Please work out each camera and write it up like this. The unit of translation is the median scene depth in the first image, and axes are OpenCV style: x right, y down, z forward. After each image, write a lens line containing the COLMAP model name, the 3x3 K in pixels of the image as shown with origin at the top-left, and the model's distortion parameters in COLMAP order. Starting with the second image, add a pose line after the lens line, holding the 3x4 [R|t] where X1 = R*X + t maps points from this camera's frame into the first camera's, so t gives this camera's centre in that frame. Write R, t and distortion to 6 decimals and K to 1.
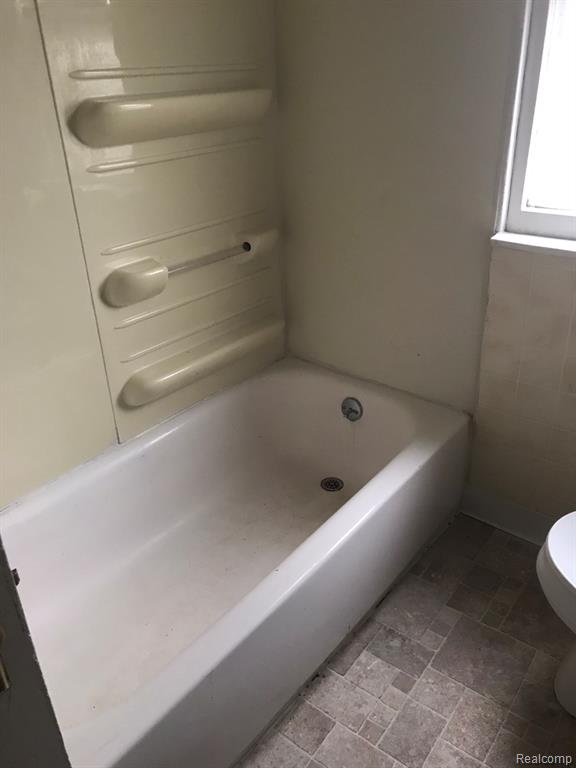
lens RADIAL K [[630.6, 0, 288.7], [0, 630.6, 388.0], [0, 0, 1]] dist [0.017340, 0.007466]
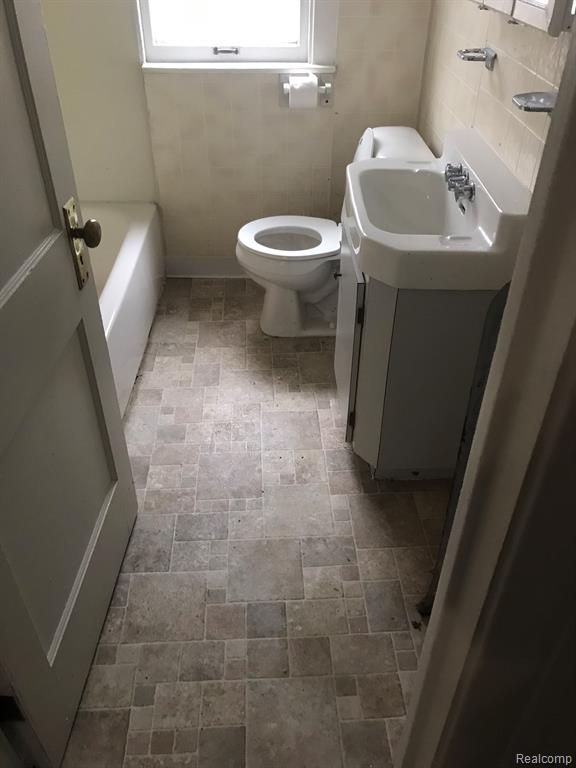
lens RADIAL K [[630.6, 0, 291.4], [0, 630.6, 381.9], [0, 0, 1]] dist [0.017340, 0.007466]
pose [[0.760863, -0.349362, 0.546841, -0.474624], [0.257807, 0.936085, 0.239332, 0.184310], [-0.595503, -0.041119, 0.802300, -0.414424]]
